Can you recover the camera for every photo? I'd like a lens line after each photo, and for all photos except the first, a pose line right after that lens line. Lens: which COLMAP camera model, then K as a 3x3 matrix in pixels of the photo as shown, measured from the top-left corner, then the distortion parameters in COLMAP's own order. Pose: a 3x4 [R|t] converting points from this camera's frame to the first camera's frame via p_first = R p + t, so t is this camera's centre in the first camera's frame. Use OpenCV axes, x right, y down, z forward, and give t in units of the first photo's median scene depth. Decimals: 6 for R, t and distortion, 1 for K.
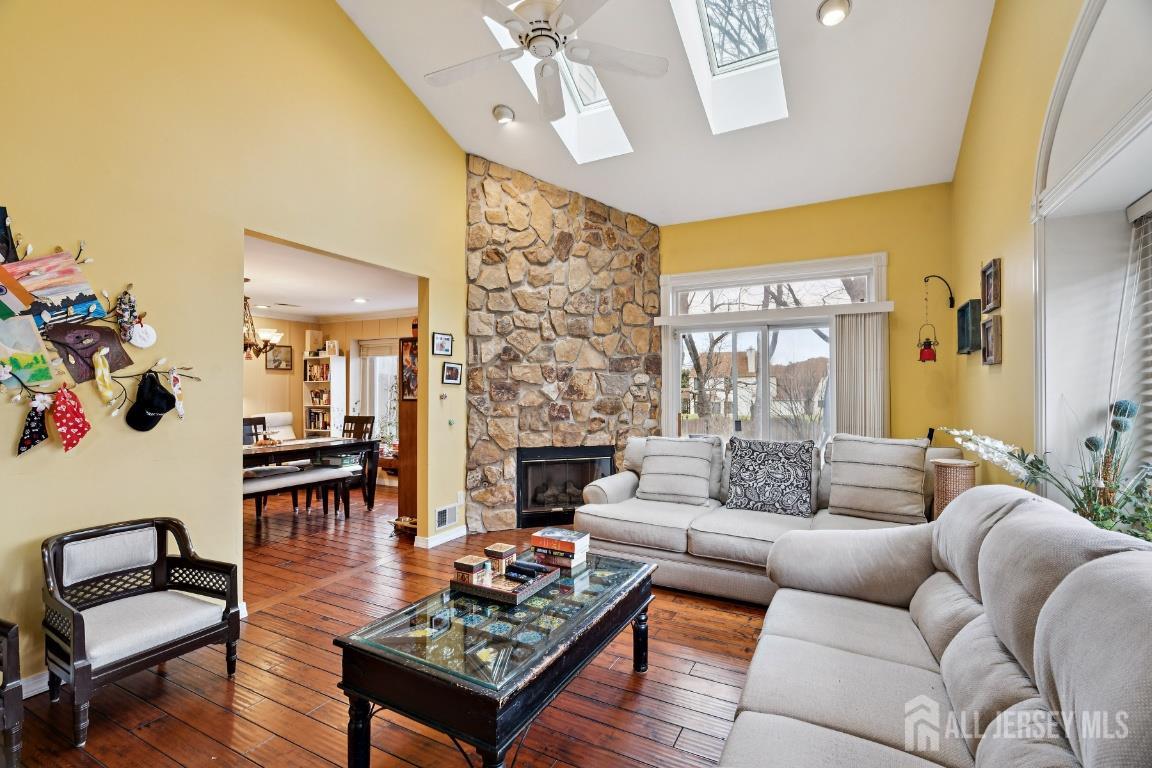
lens RADIAL K [[530.4, 0, 576.0], [0, 530.4, 384.0], [0, 0, 1]] dist [-0.001223, -0.000067]
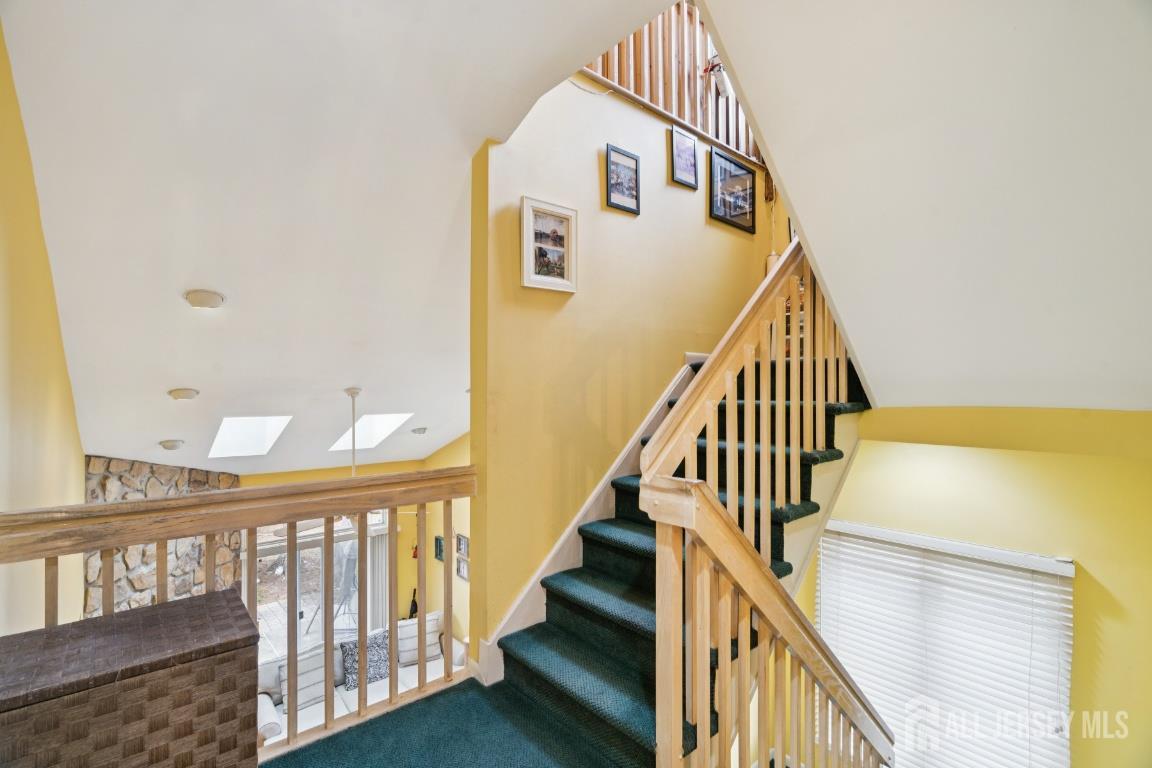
lens RADIAL K [[530.4, 0, 576.0], [0, 530.4, 384.0], [0, 0, 1]] dist [-0.001223, -0.000067]
pose [[0.361695, 0.005578, 0.932280, -0.768419], [-0.006188, 0.999974, -0.003583, -0.551693], [-0.932276, -0.004473, 0.361721, -0.191913]]
